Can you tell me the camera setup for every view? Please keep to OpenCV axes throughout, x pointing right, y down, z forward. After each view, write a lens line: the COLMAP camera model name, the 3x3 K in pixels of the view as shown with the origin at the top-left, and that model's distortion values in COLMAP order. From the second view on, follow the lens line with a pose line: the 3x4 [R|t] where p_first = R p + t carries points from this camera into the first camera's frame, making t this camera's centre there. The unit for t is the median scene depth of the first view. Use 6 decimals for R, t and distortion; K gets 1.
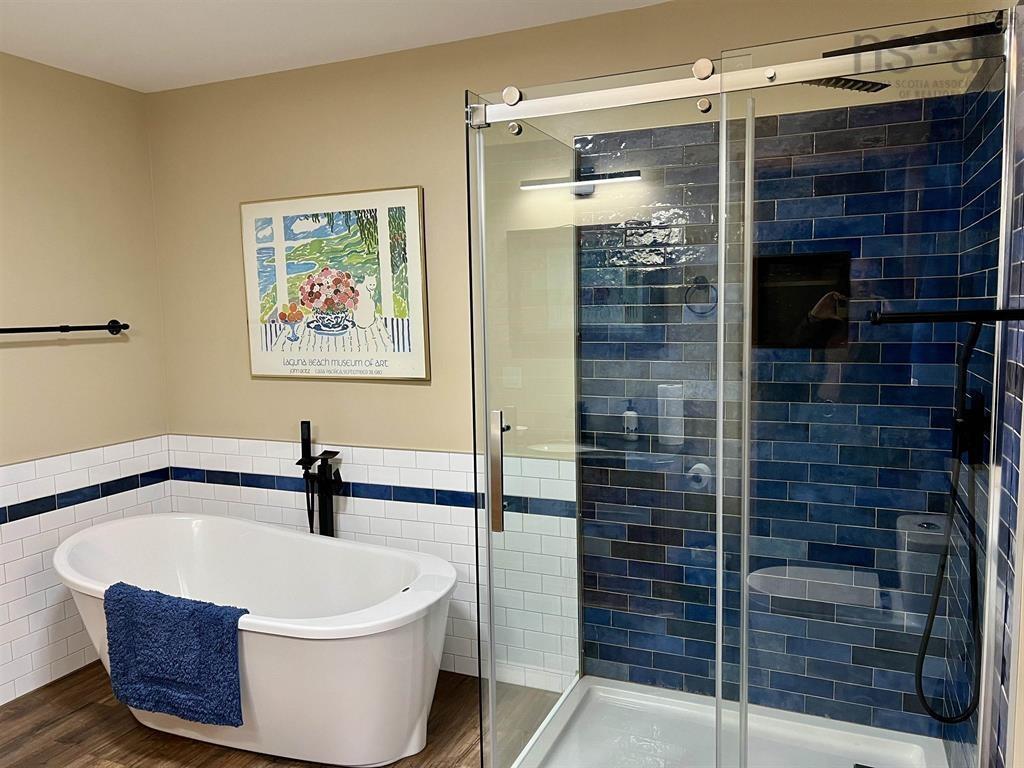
lens RADIAL K [[768.7, 0, 514.7], [0, 768.7, 389.2], [0, 0, 1]] dist [0.057301, -0.068869]
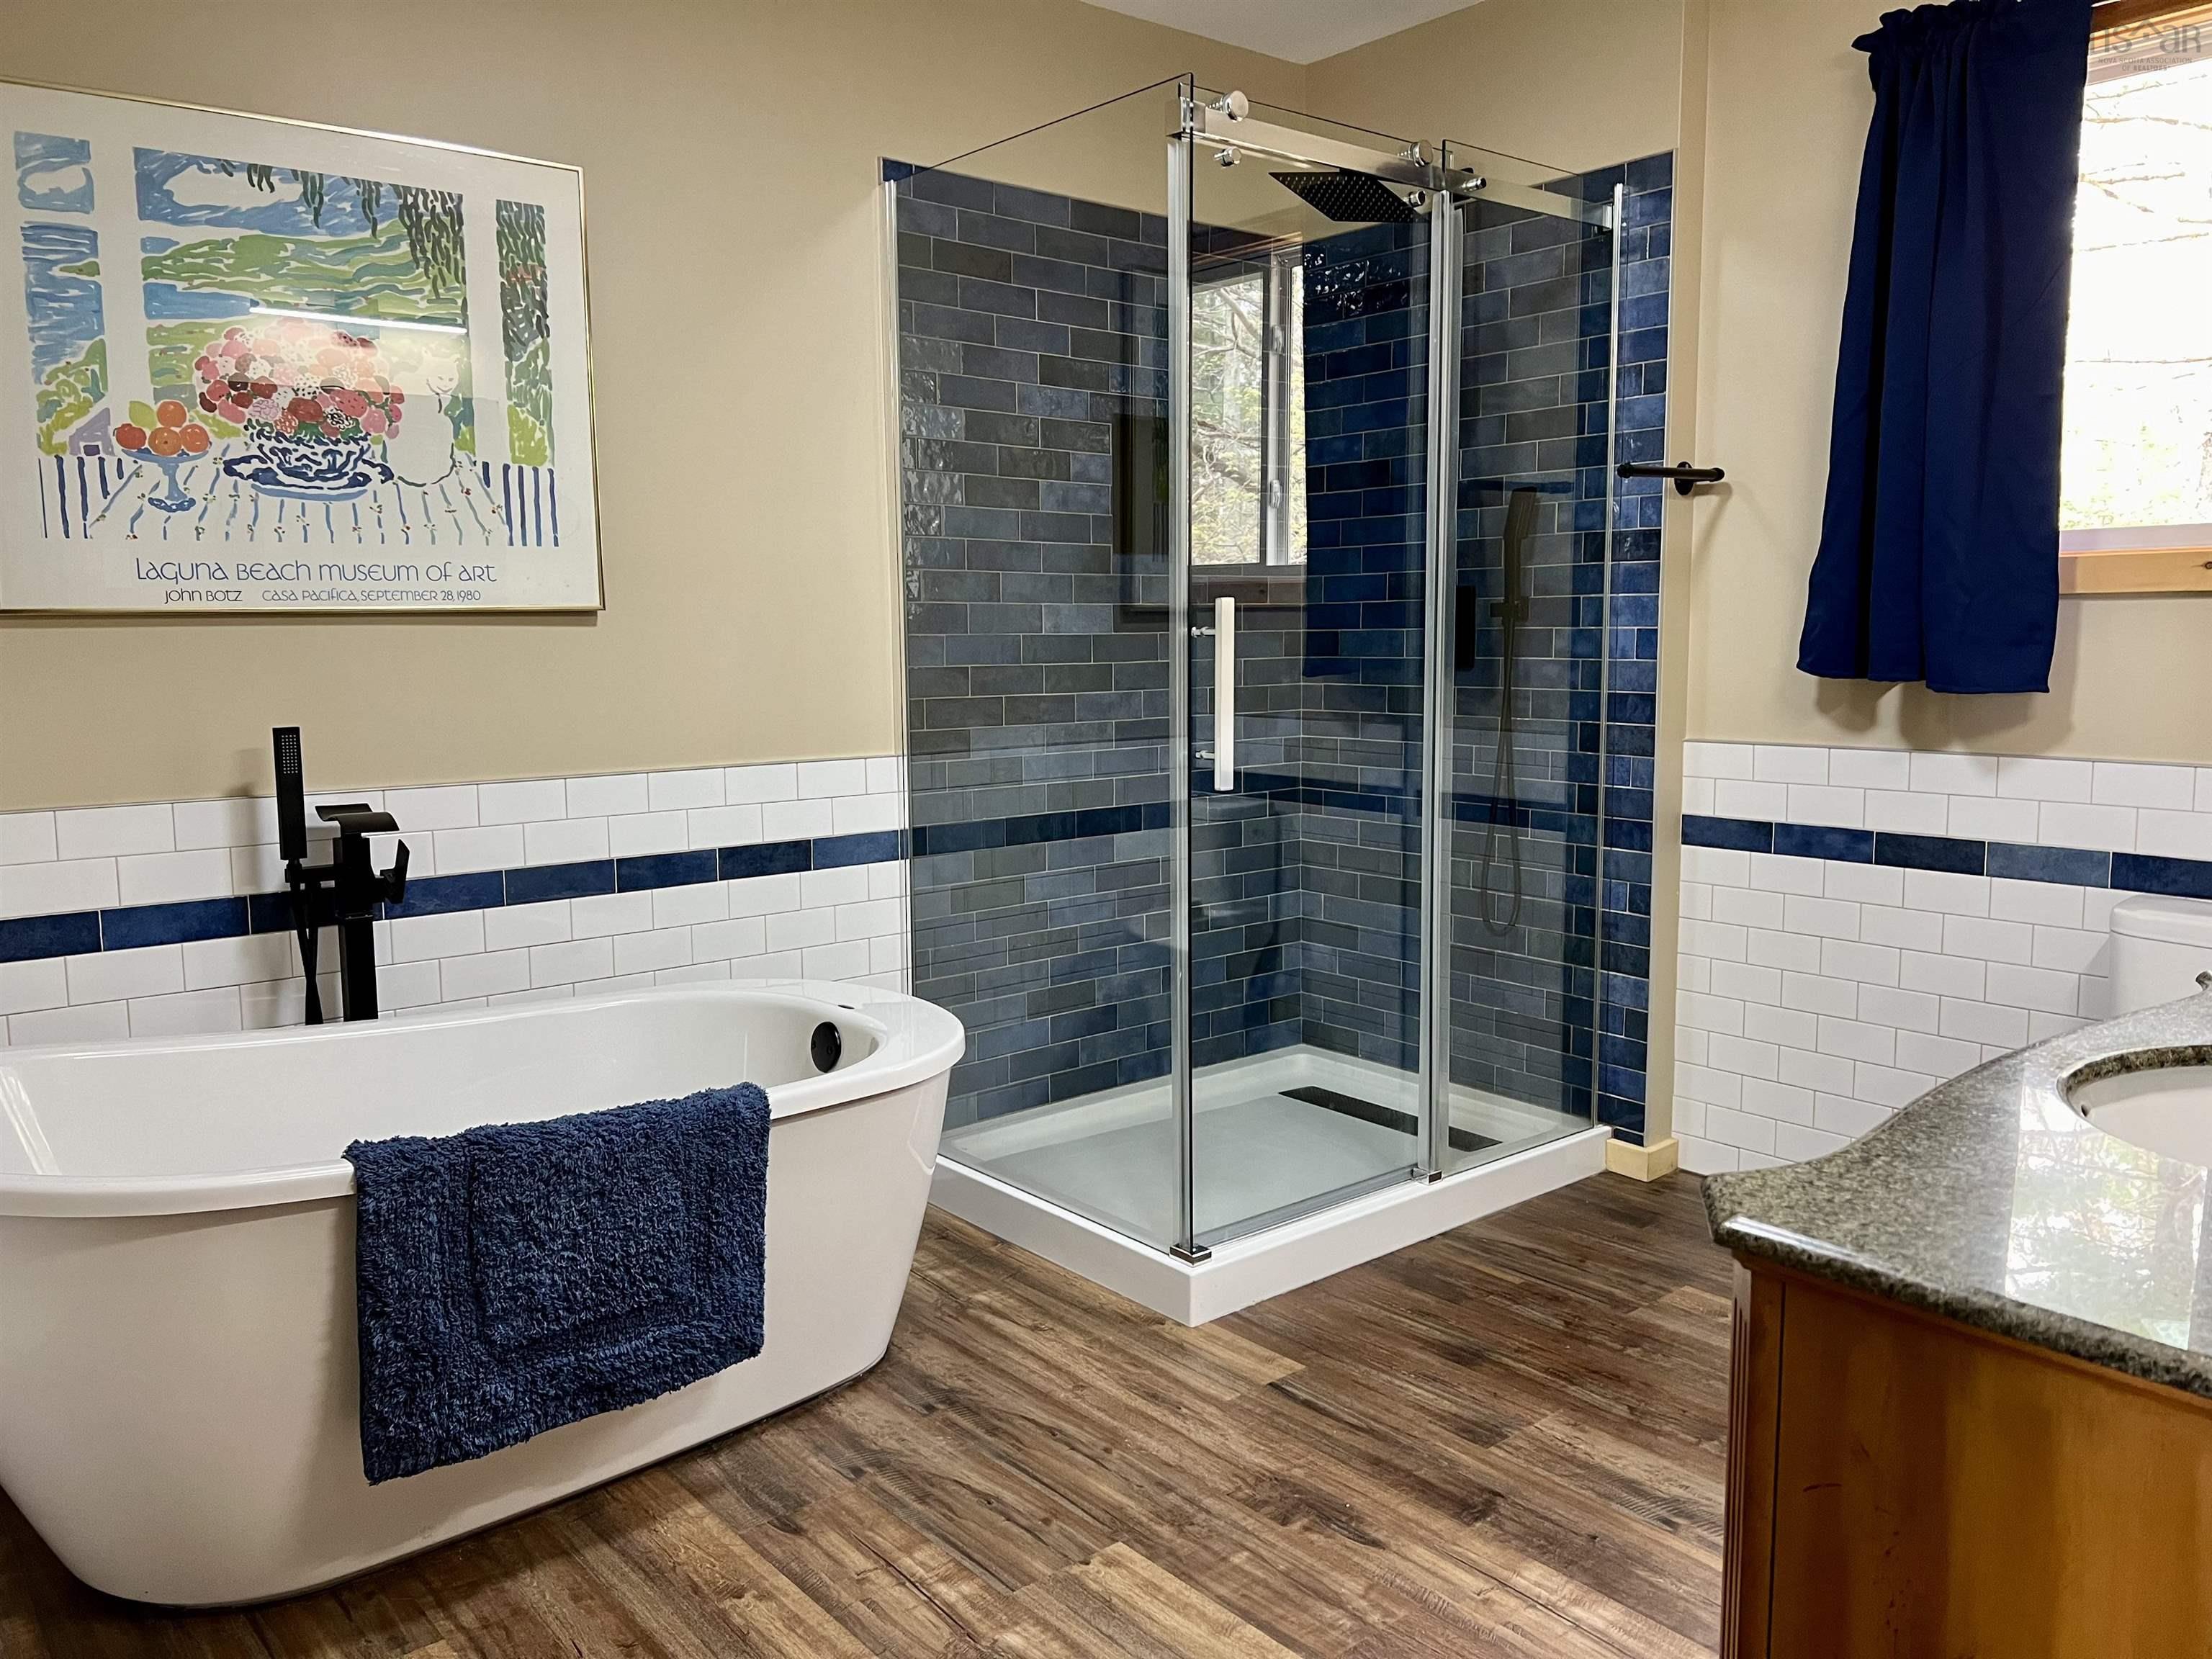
lens RADIAL K [[1660.5, 0, 1107.4], [0, 1660.5, 817.3], [0, 0, 1]] dist [0.057301, -0.068869]
pose [[0.458809, -0.091539, 0.883807, -0.806023], [0.094490, 0.994065, 0.053906, 0.078436], [-0.883497, 0.058779, 0.464735, 0.282658]]
